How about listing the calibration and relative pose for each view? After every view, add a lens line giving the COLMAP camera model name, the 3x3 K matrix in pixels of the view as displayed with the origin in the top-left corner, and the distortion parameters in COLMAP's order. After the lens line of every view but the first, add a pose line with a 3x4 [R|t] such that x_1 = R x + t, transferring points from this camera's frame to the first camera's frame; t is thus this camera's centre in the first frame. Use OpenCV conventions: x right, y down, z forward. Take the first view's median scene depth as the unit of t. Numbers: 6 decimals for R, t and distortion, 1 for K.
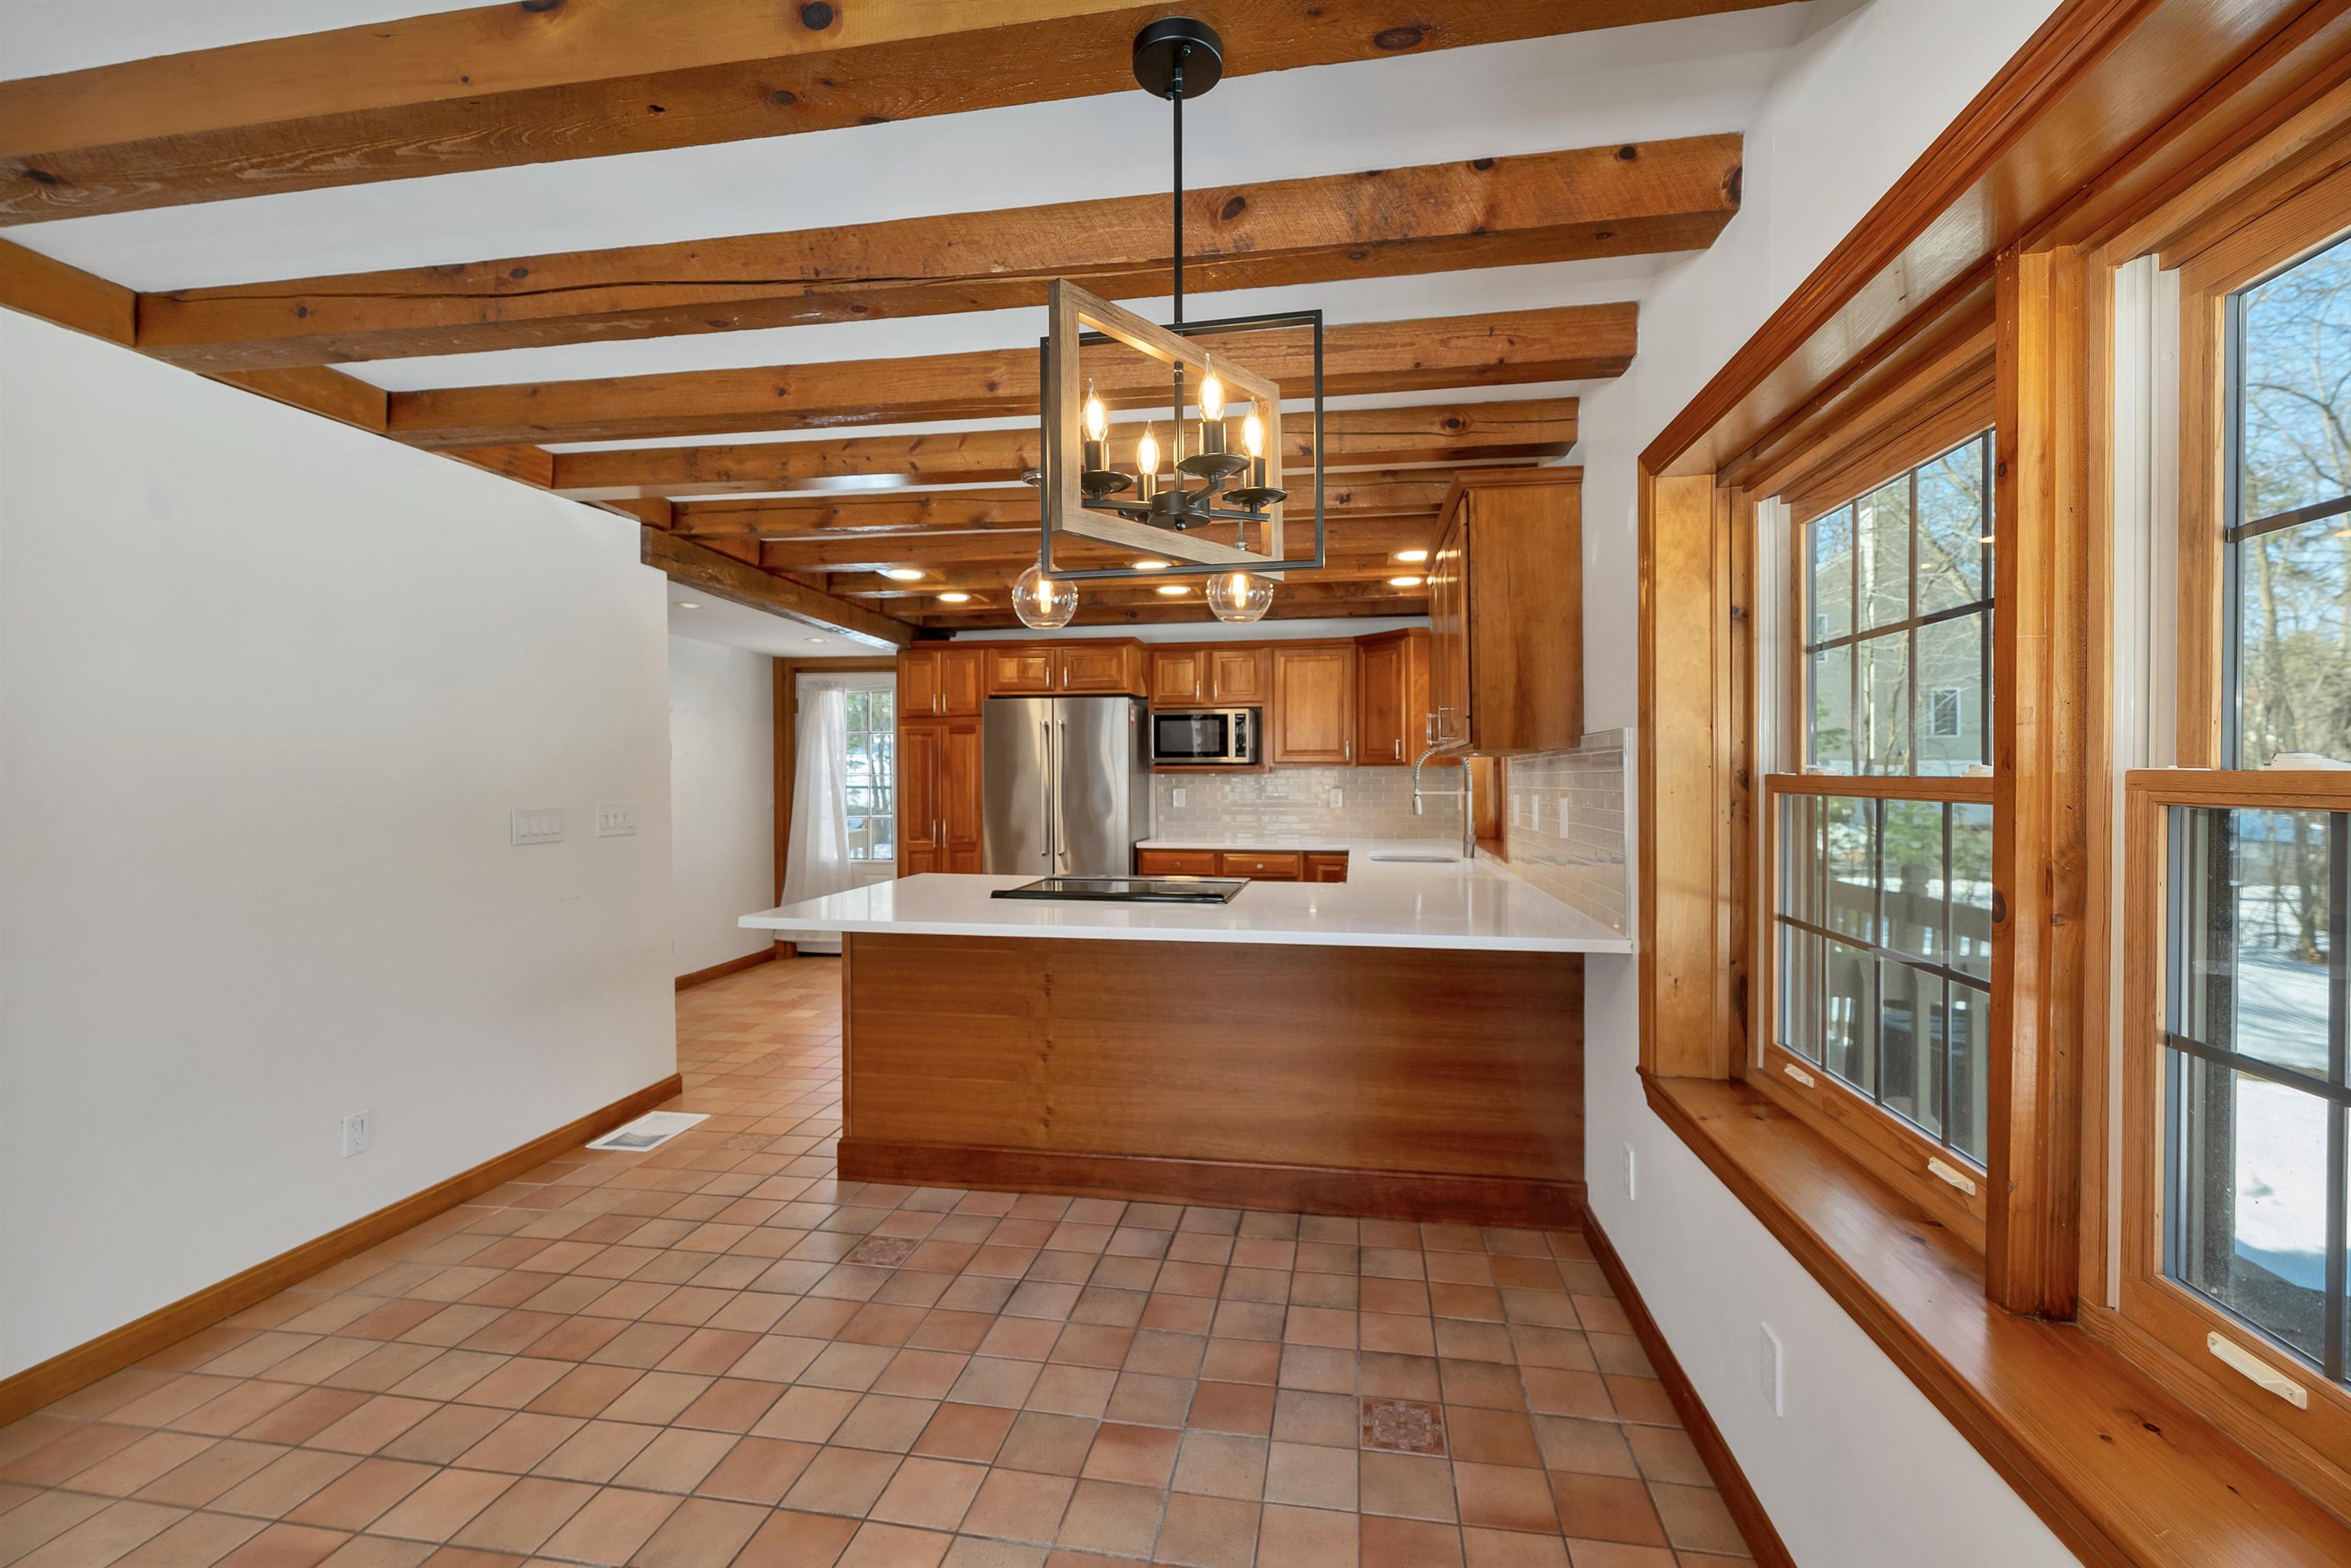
lens RADIAL K [[1001.5, 0, 1166.4], [0, 1001.5, 766.6], [0, 0, 1]] dist [-0.004344, 0.002090]
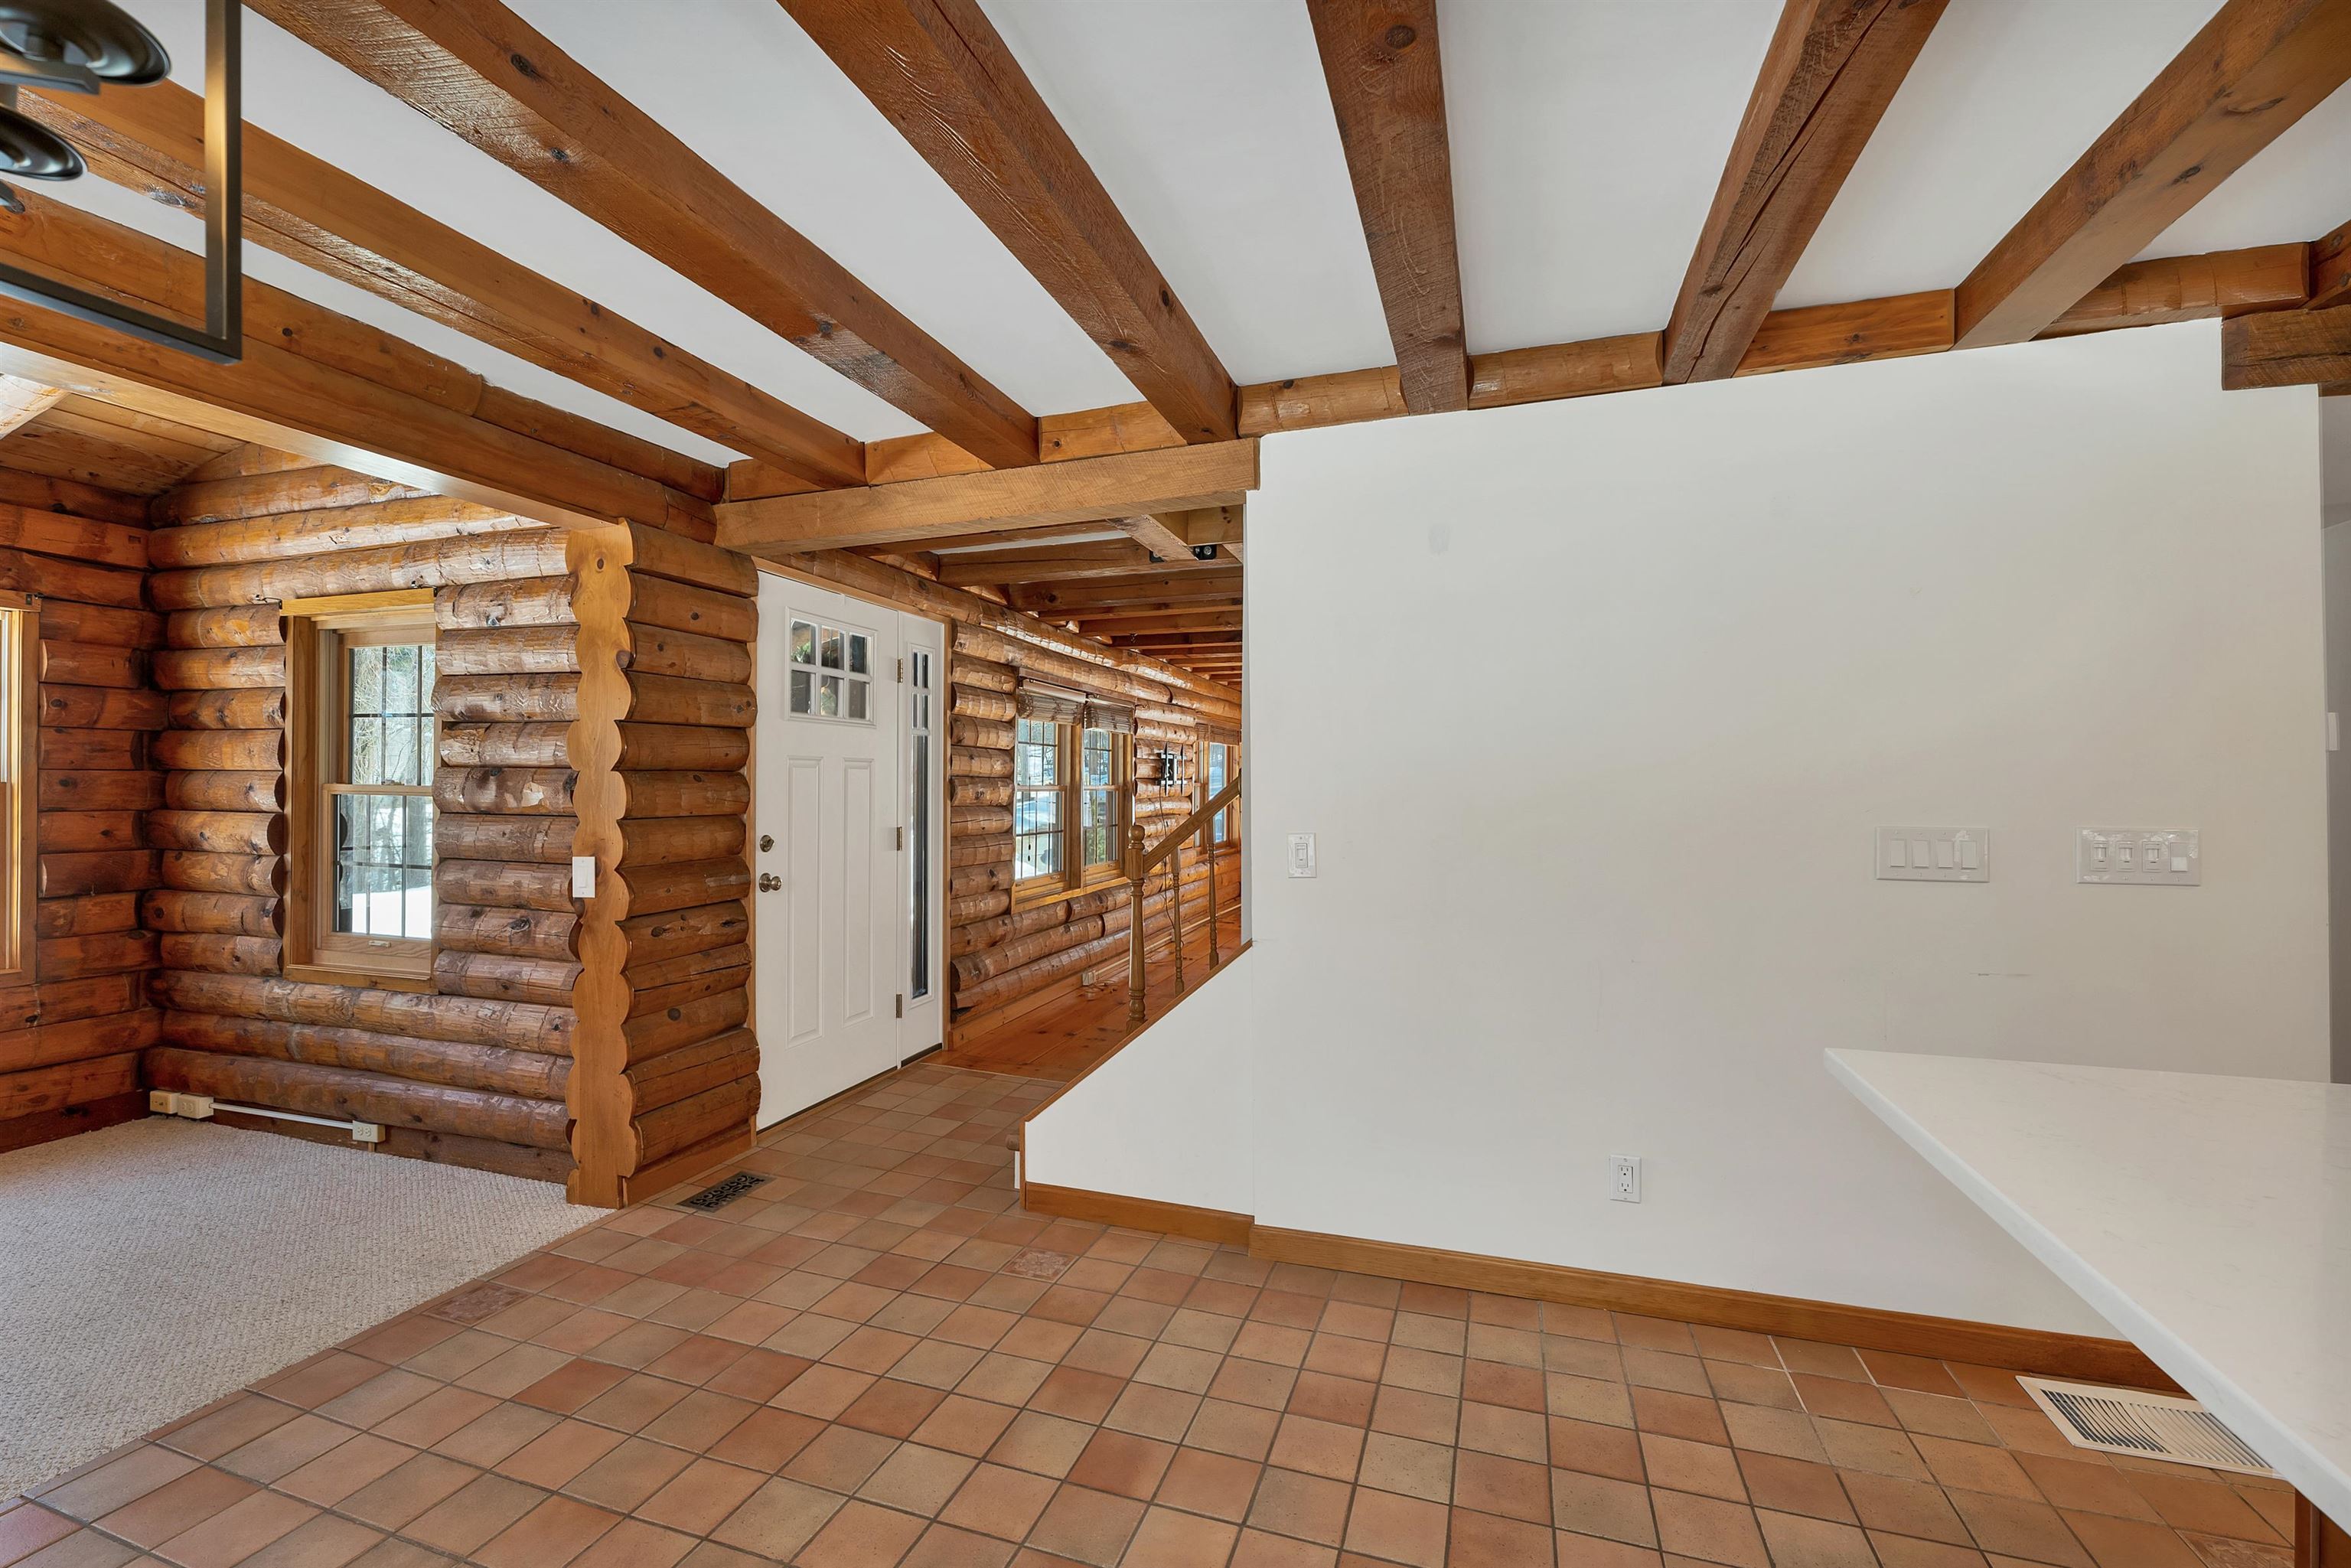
lens RADIAL K [[1001.5, 0, 1171.9], [0, 1001.5, 787.7], [0, 0, 1]] dist [-0.004344, 0.002090]
pose [[-0.140124, 0.005434, -0.990119, 0.135416], [0.010253, 0.999939, 0.004037, 0.006999], [0.990081, -0.009586, -0.140171, 0.717275]]
